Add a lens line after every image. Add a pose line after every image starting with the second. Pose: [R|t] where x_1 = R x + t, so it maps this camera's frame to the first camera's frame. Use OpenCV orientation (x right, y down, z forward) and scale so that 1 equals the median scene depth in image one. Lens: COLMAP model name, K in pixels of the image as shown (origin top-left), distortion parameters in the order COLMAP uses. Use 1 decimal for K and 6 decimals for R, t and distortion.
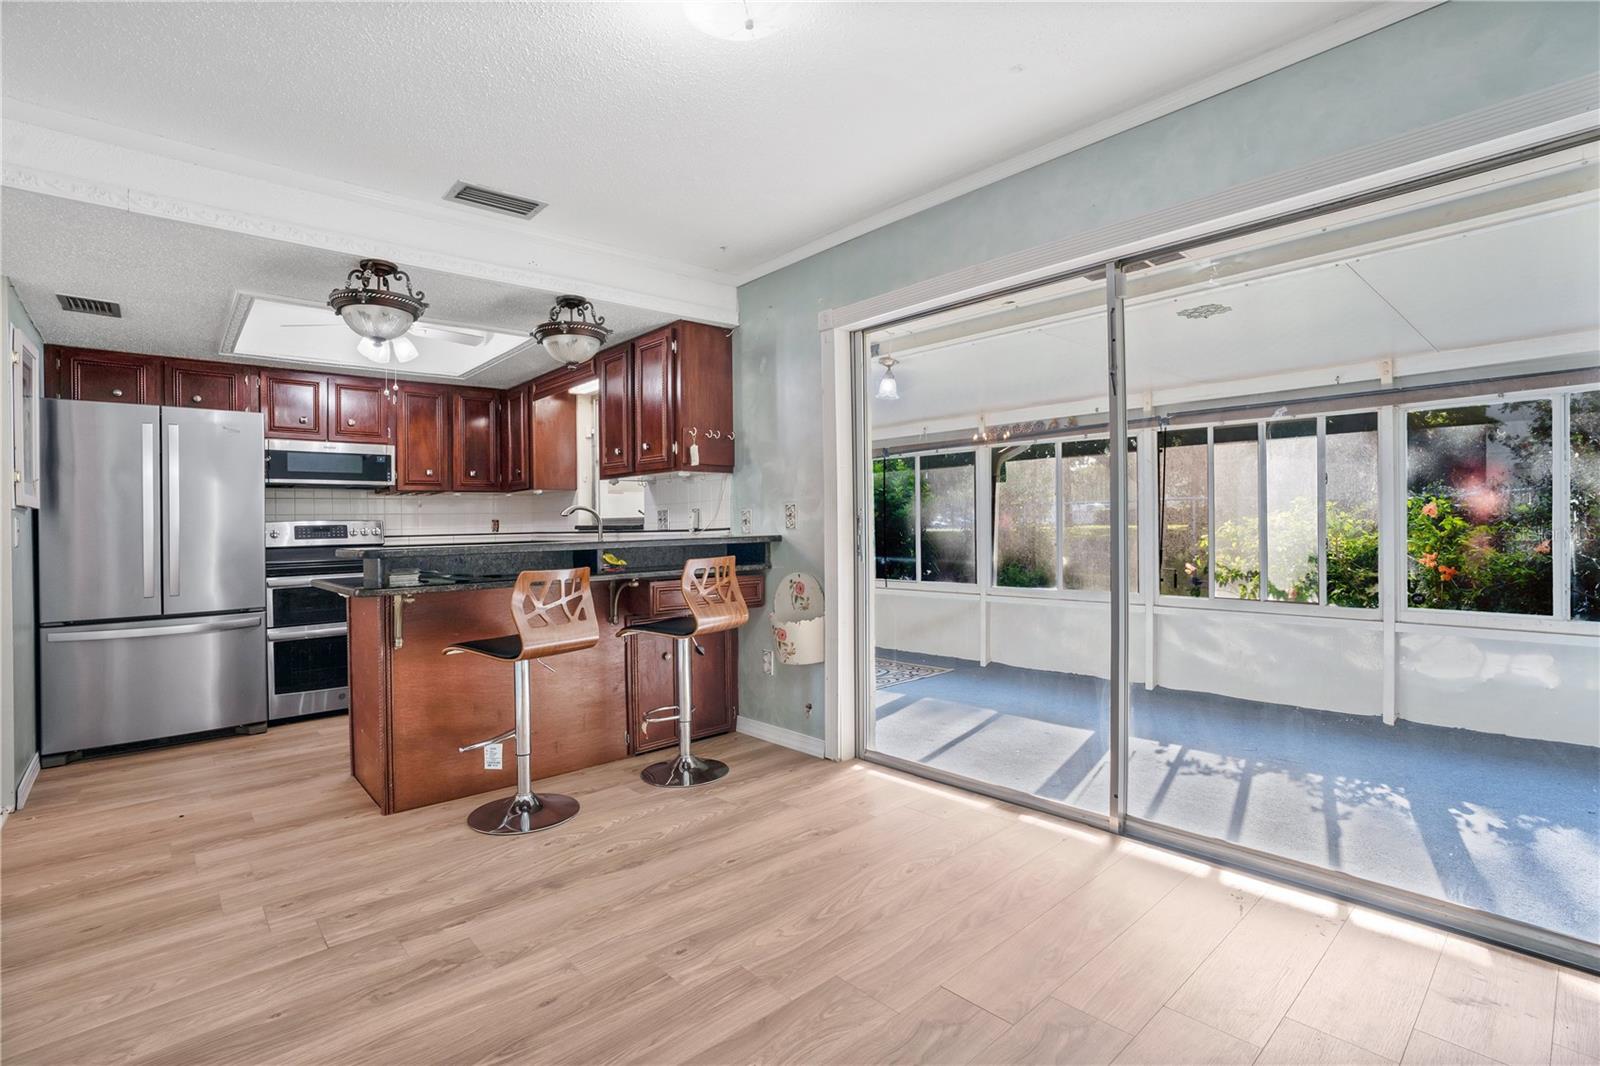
lens RADIAL K [[729.5, 0, 799.4], [0, 729.5, 507.1], [0, 0, 1]] dist [-0.045808, 0.011452]
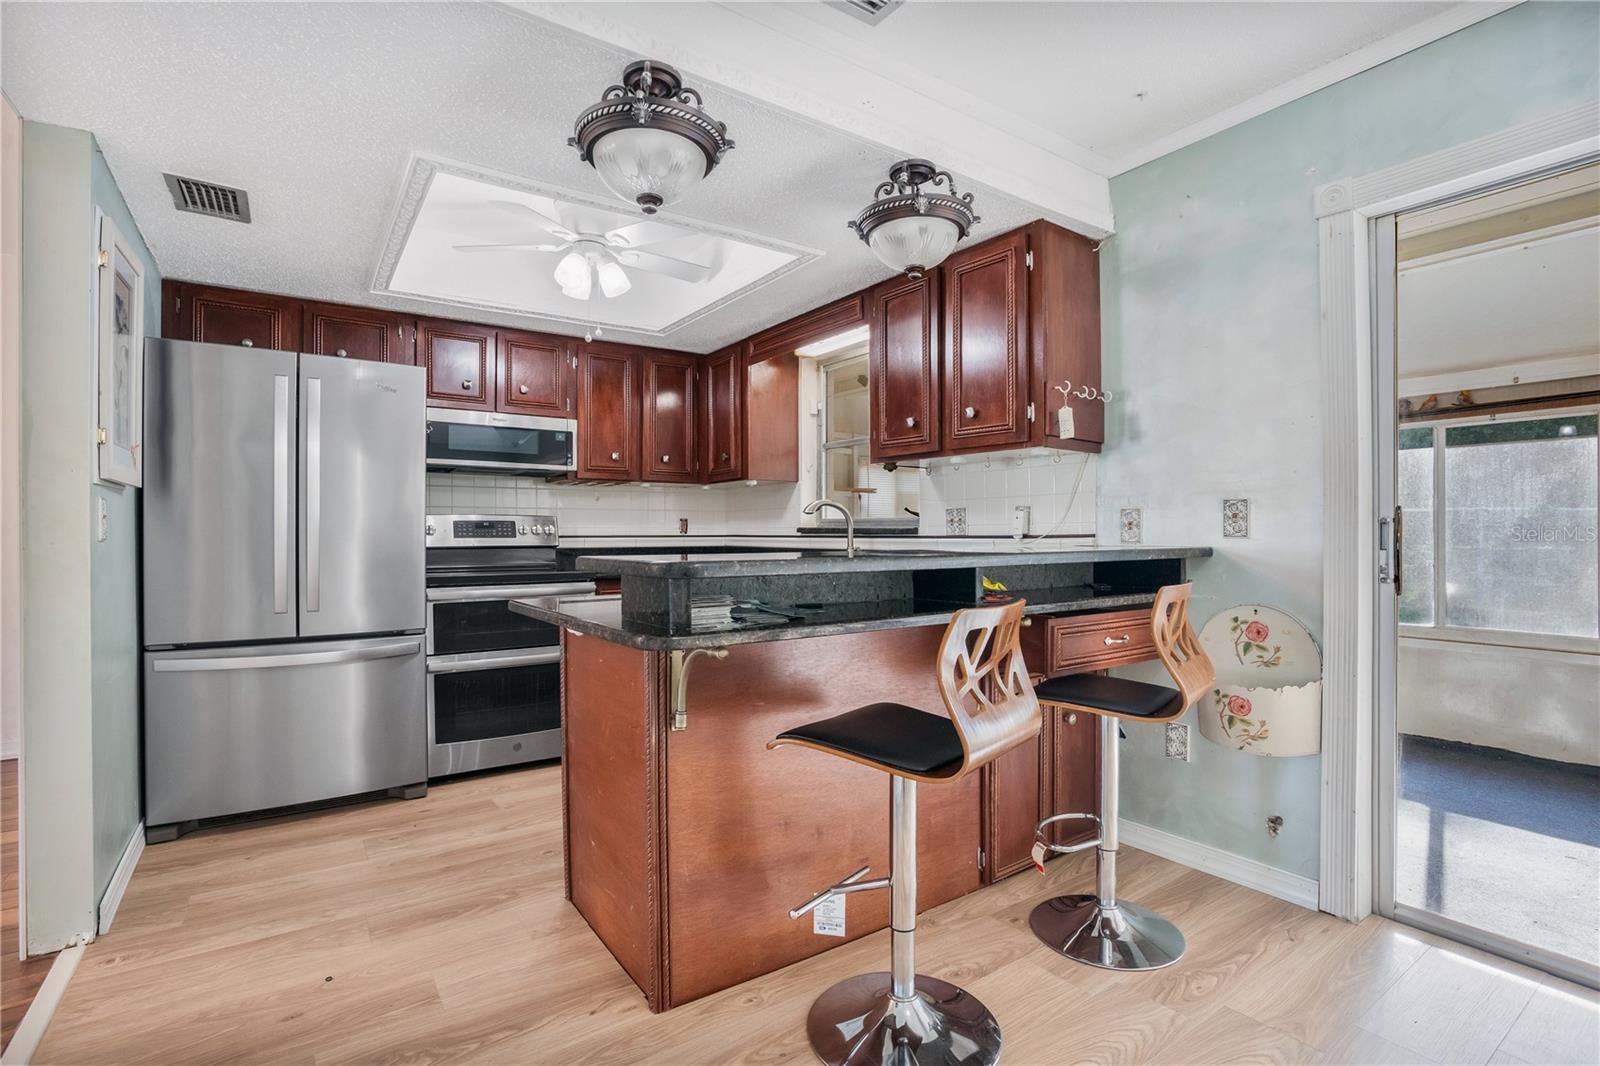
lens RADIAL K [[729.5, 0, 813.4], [0, 729.5, 520.3], [0, 0, 1]] dist [-0.045808, 0.011452]
pose [[0.994617, 0.017081, -0.102202, -0.294359], [-0.016128, 0.999818, 0.010142, 0.013695], [0.102357, -0.008439, 0.994712, 0.318707]]
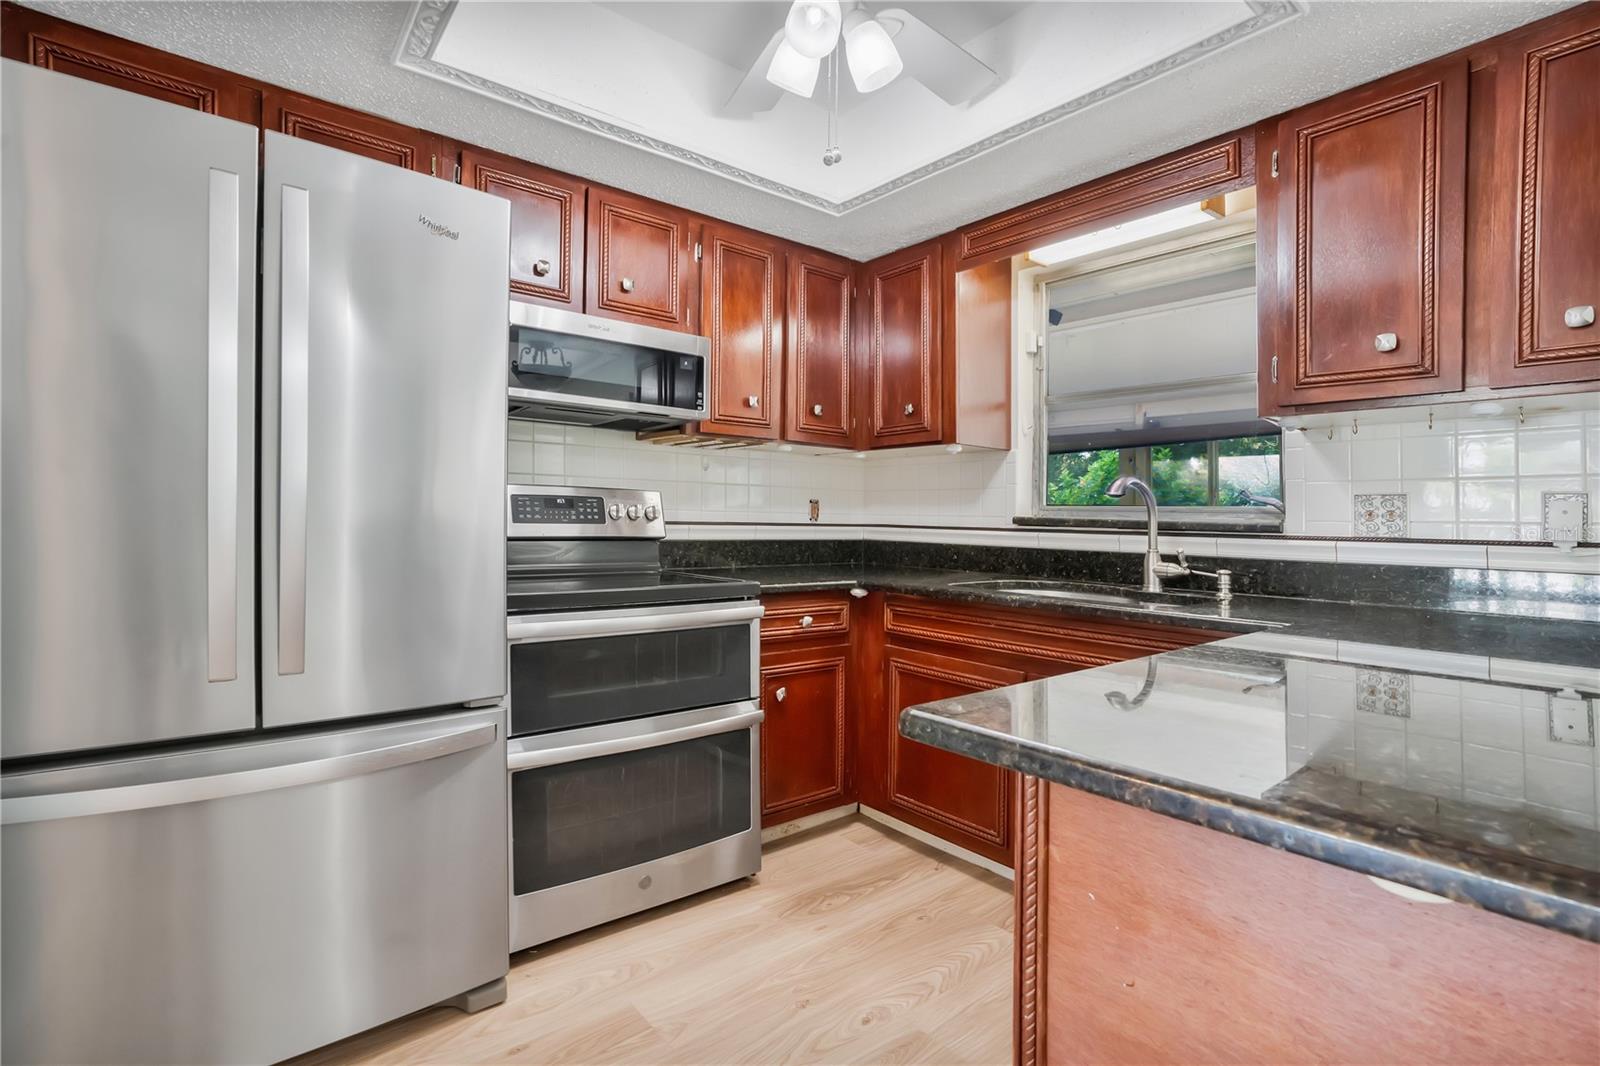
lens RADIAL K [[729.5, 0, 800.5], [0, 729.5, 524.4], [0, 0, 1]] dist [-0.045808, 0.011452]
pose [[0.997500, 0.042184, -0.056702, -0.597535], [-0.040356, 0.998640, 0.033009, 0.027510], [0.058017, -0.030638, 0.997845, 0.646314]]
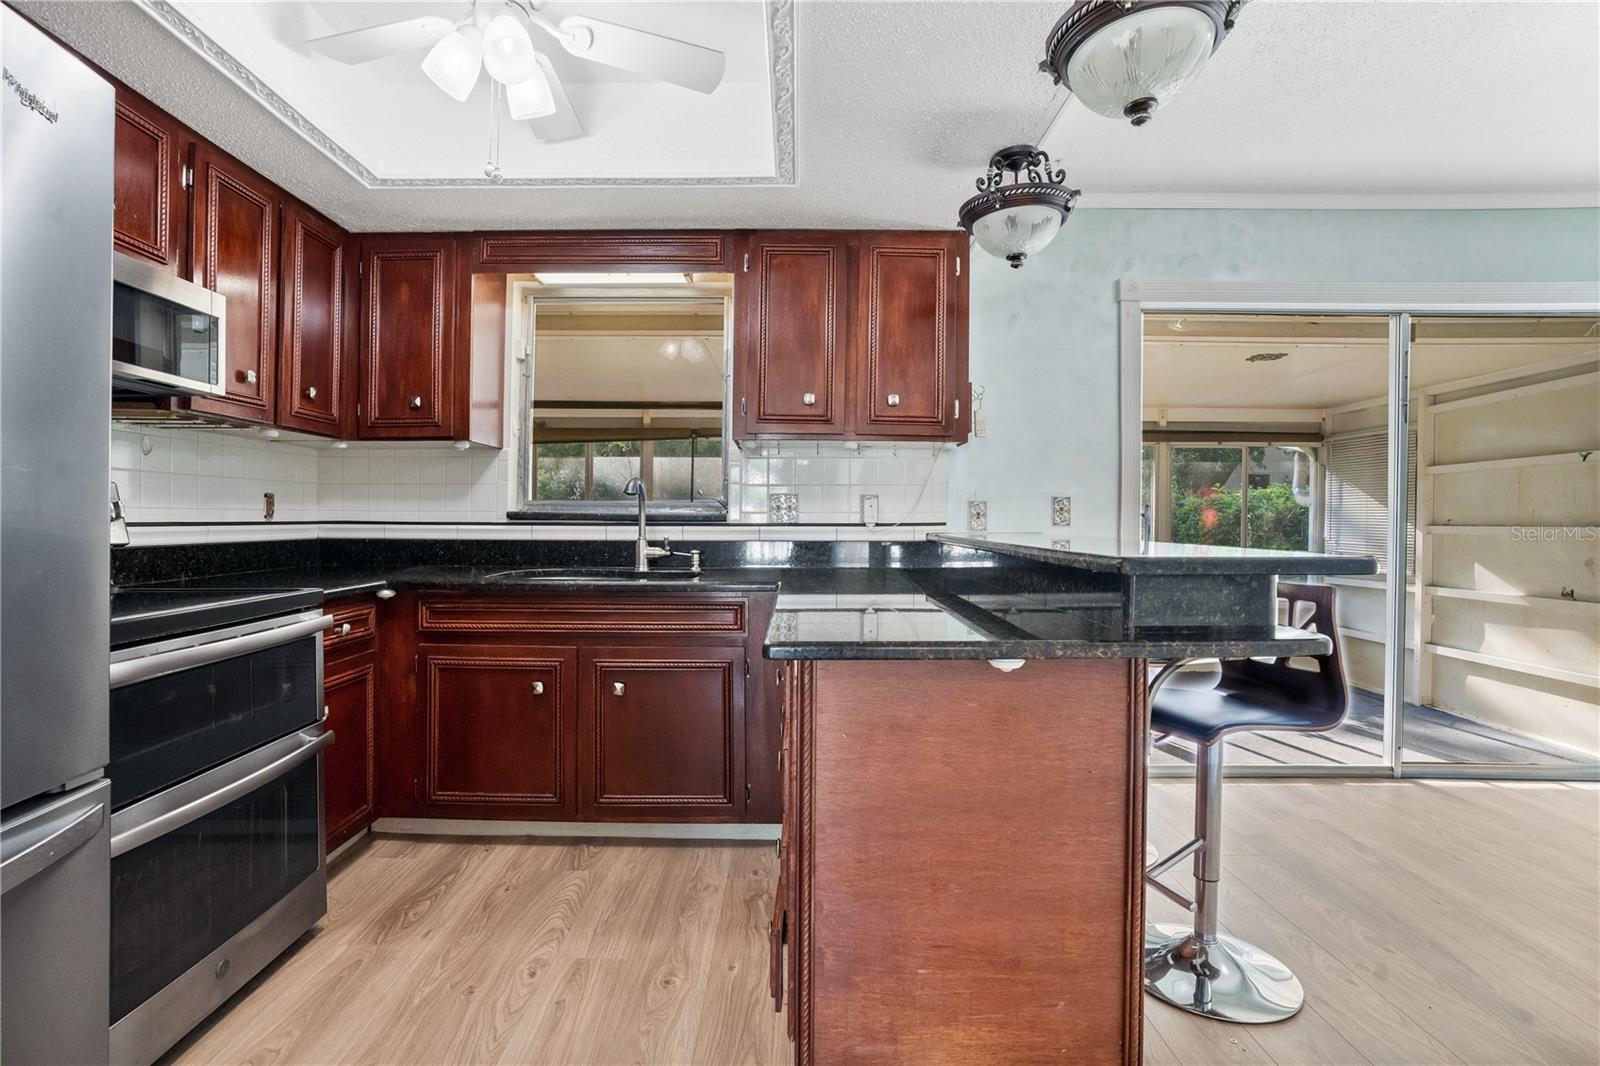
lens RADIAL K [[729.5, 0, 799.5], [0, 729.5, 528.2], [0, 0, 1]] dist [-0.045808, 0.011452]
pose [[0.676356, 0.015536, 0.736411, -0.795230], [-0.037348, 0.999215, 0.013223, 0.031433], [-0.735627, -0.036447, 0.676406, 0.631883]]
